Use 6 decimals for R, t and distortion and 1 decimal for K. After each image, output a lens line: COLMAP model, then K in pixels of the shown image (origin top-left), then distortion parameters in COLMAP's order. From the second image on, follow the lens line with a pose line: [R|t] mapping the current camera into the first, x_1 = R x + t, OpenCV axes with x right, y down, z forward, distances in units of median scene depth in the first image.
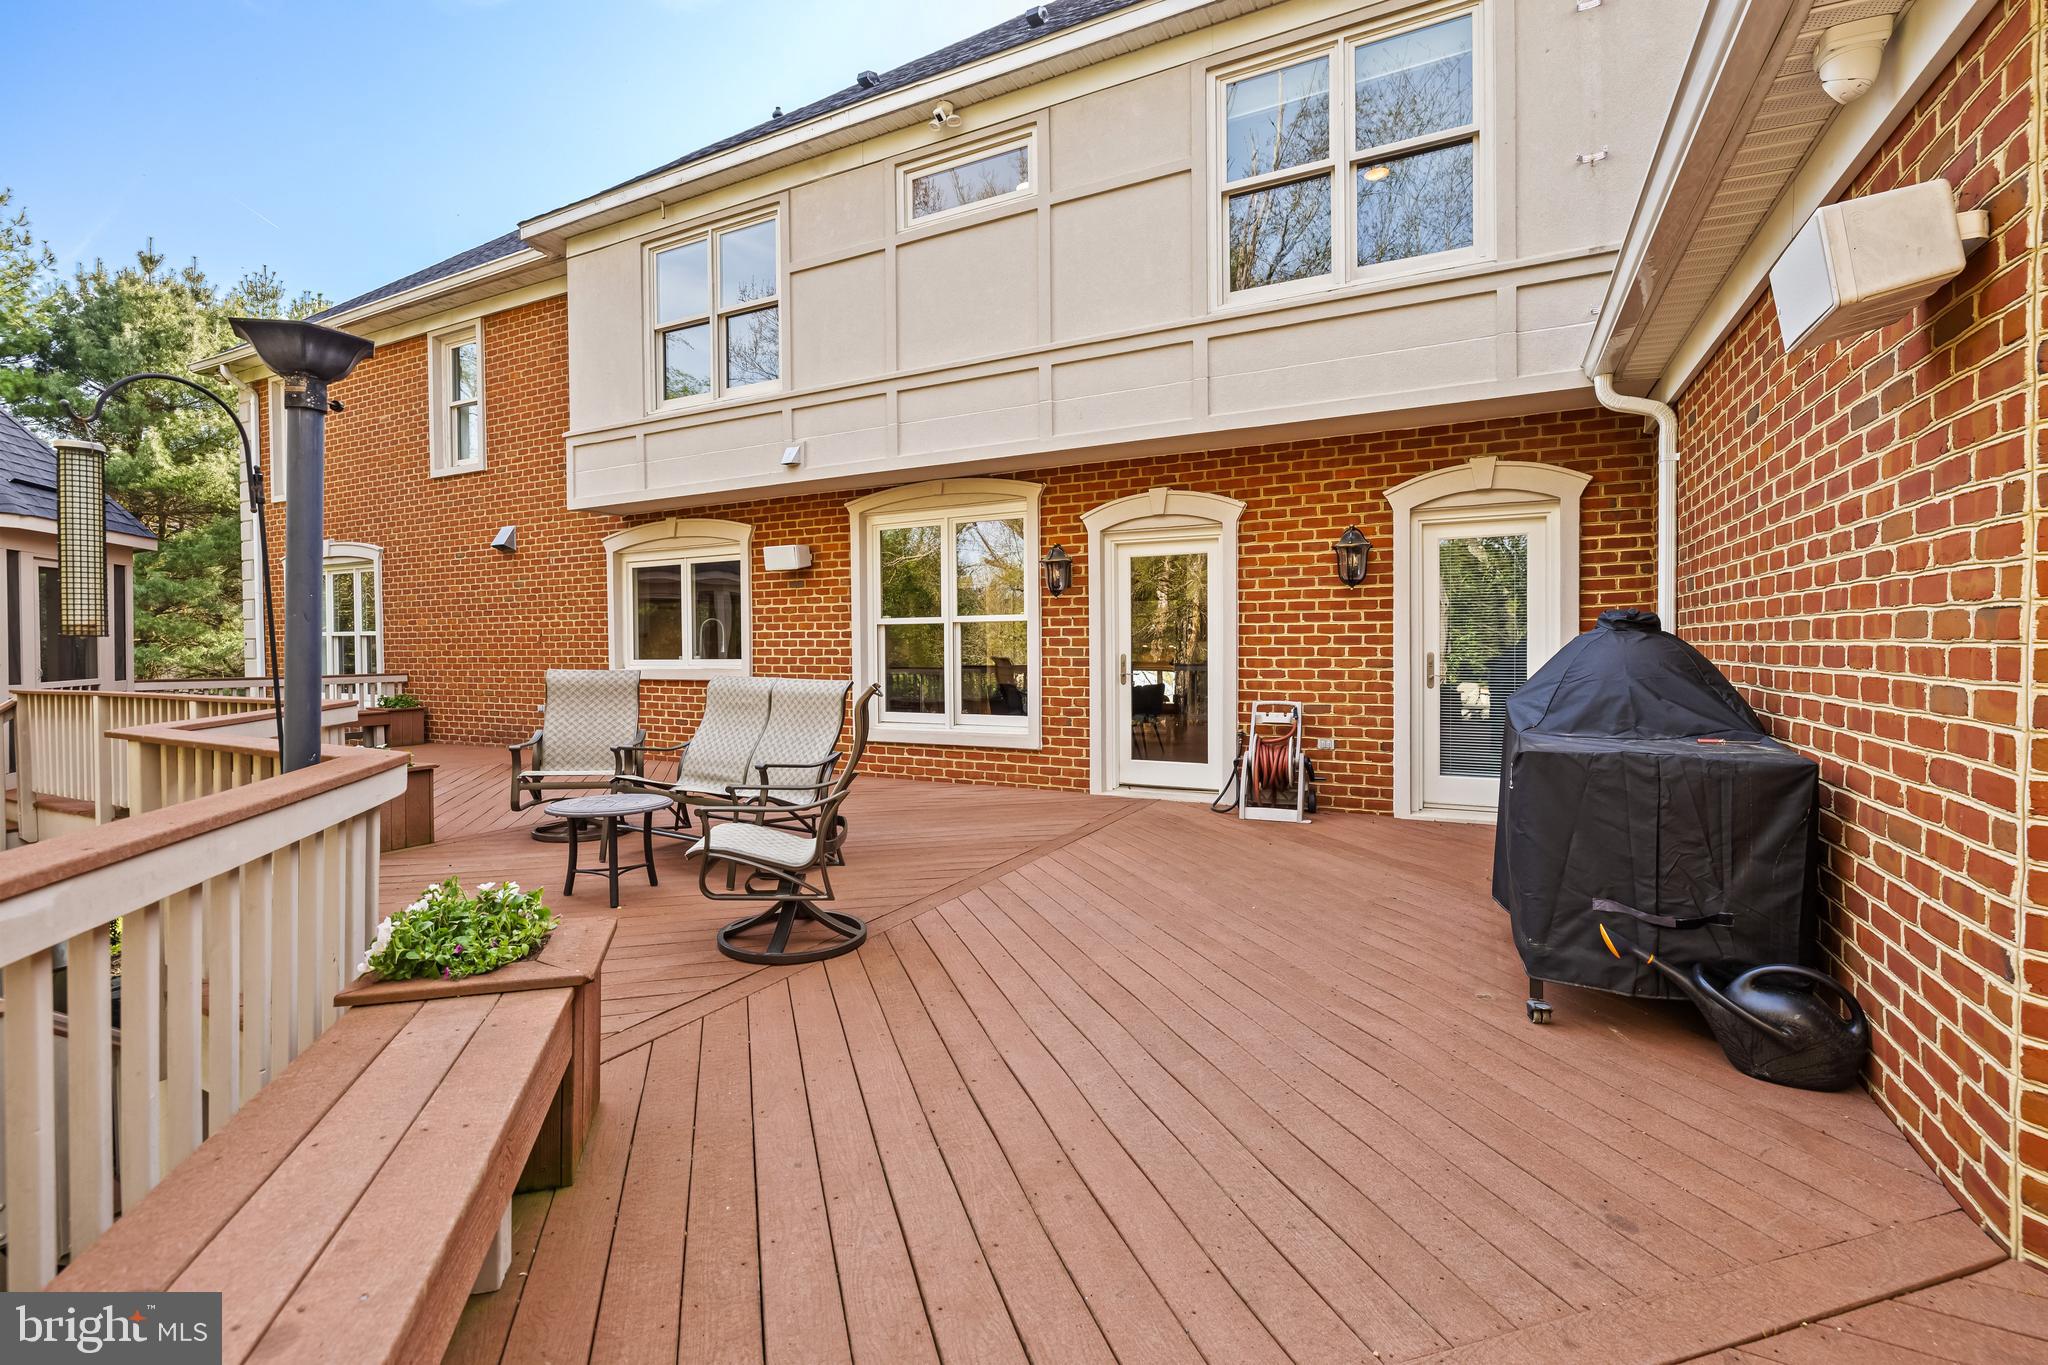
lens RADIAL K [[910.7, 0, 1015.5], [0, 910.7, 657.9], [0, 0, 1]] dist [0.000268, 0.000896]
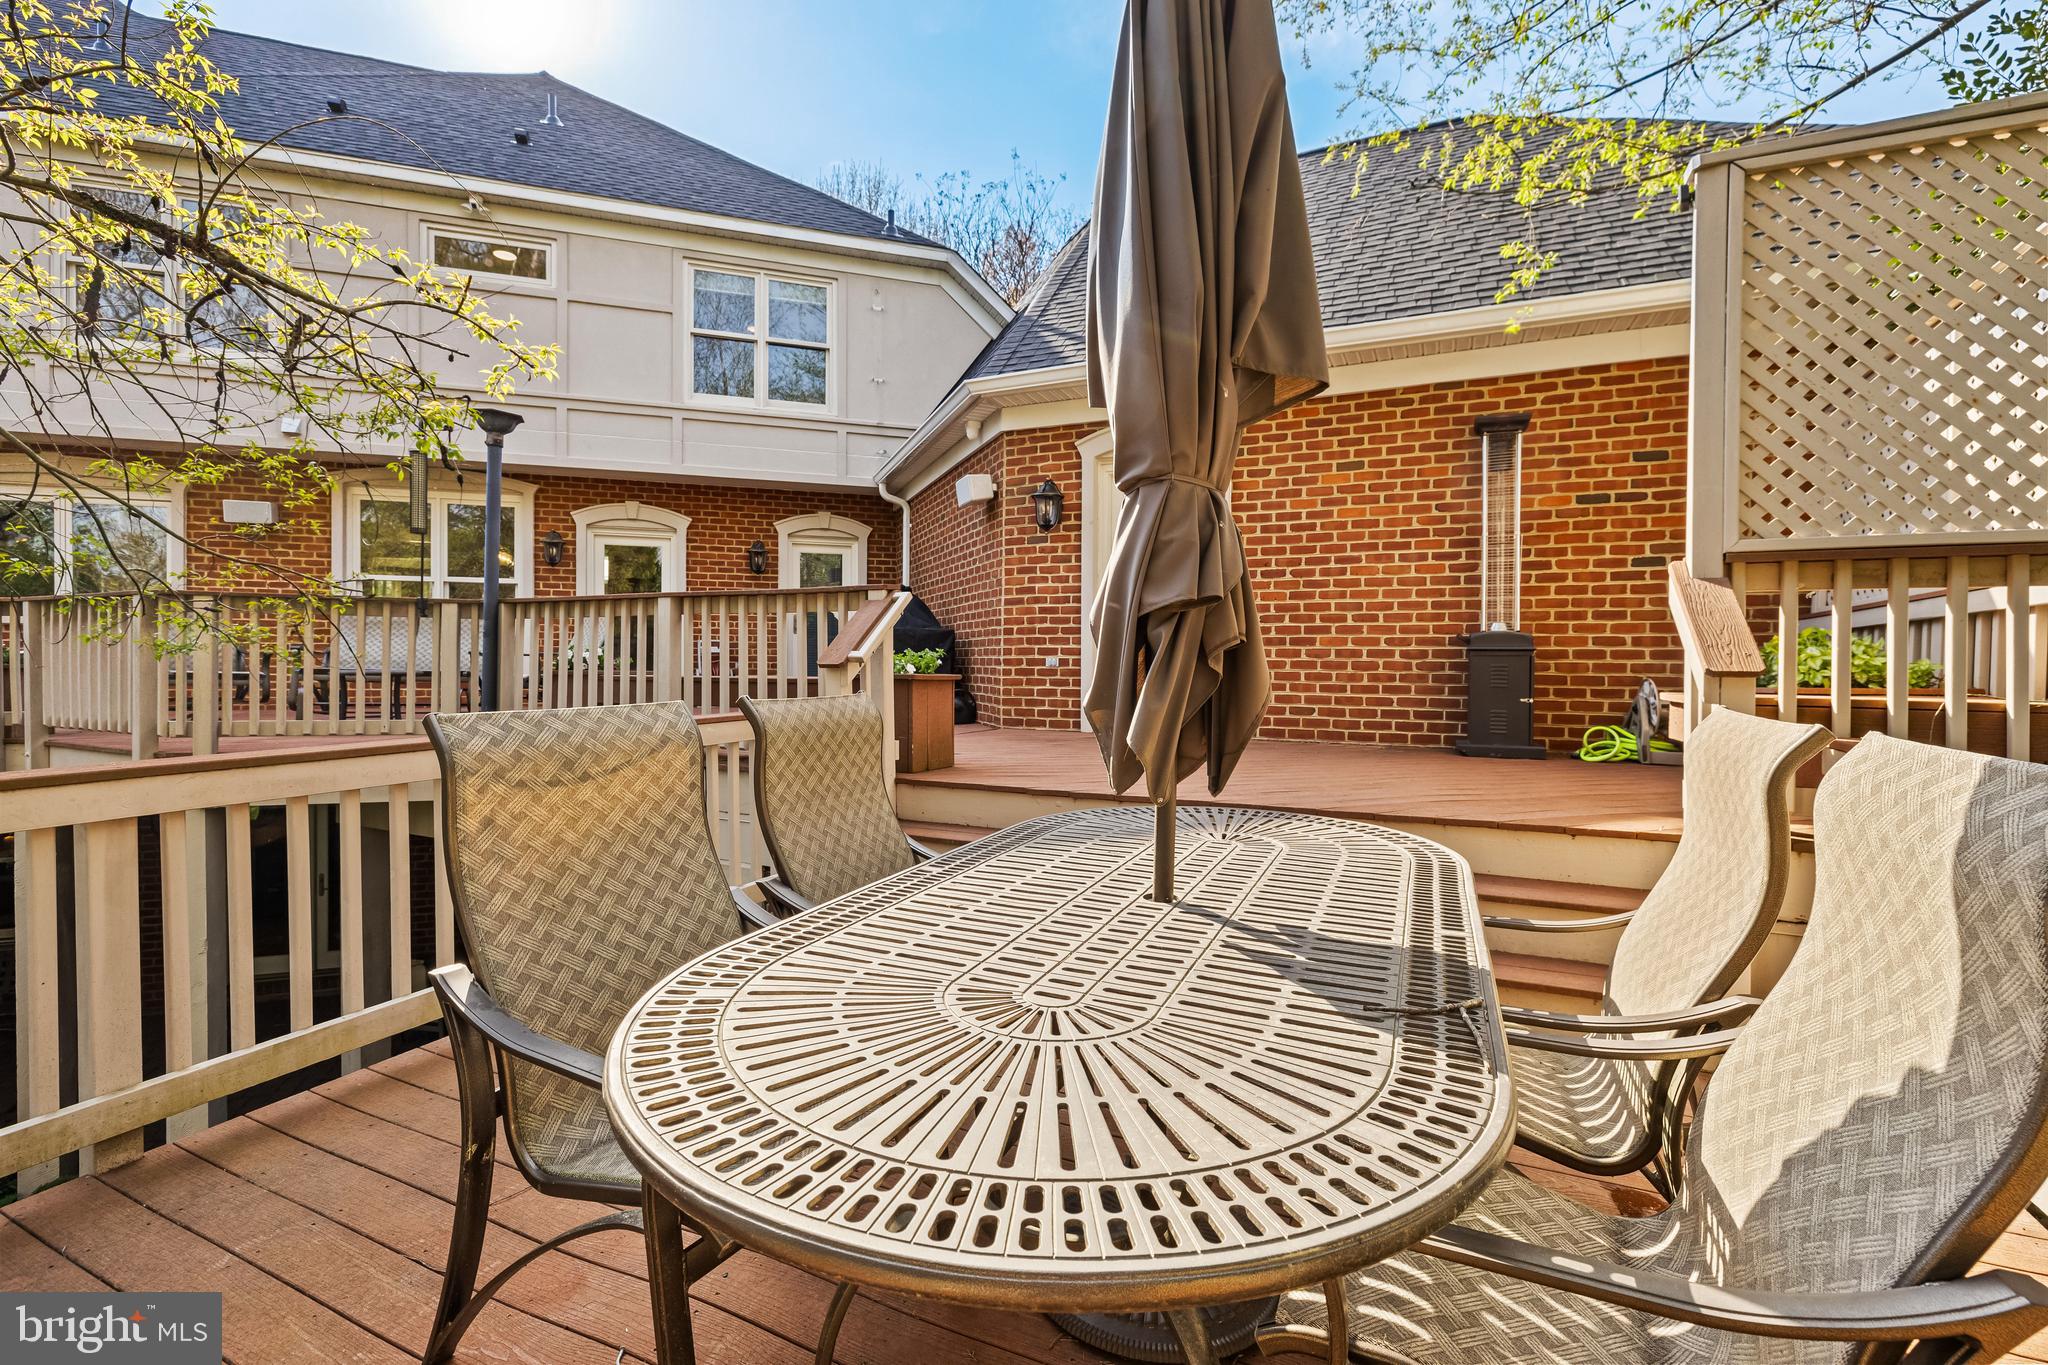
lens RADIAL K [[910.7, 0, 1015.5], [0, 910.7, 657.9], [0, 0, 1]] dist [0.000268, 0.000896]
pose [[0.688554, 0.012739, 0.725073, -0.450024], [-0.001747, 0.999872, -0.015908, 0.088199], [-0.725183, 0.009687, 0.688488, -0.458059]]
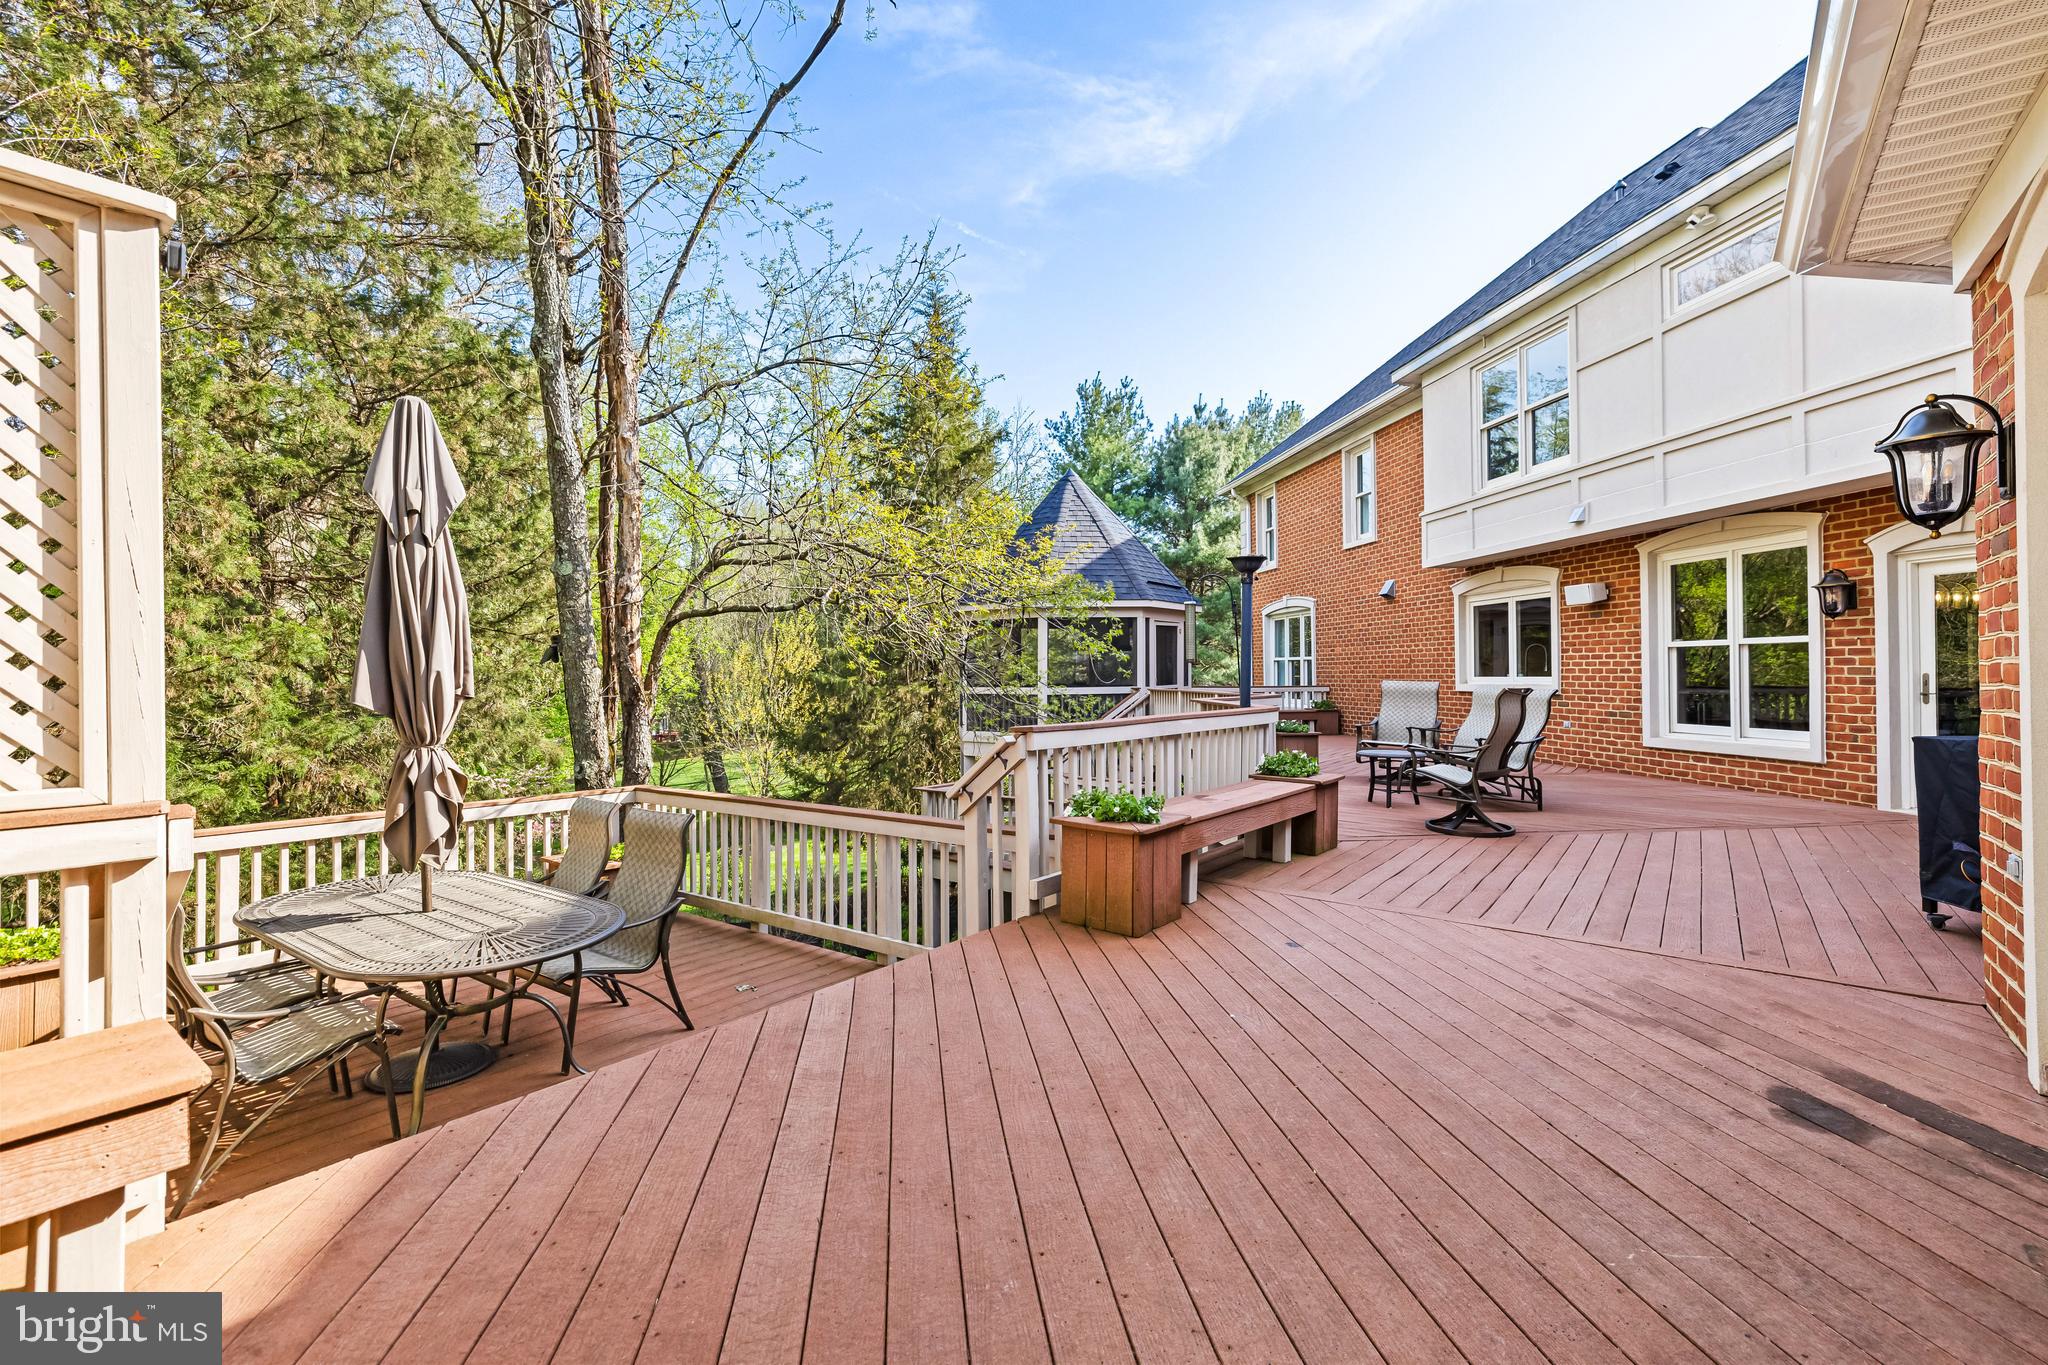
lens RADIAL K [[910.7, 0, 1015.5], [0, 910.7, 657.9], [0, 0, 1]] dist [0.000268, 0.000896]
pose [[0.578572, -0.008120, -0.815591, 0.334072], [-0.012488, 0.999745, -0.018813, 0.009510], [0.815536, 0.021070, 0.578323, -0.362629]]
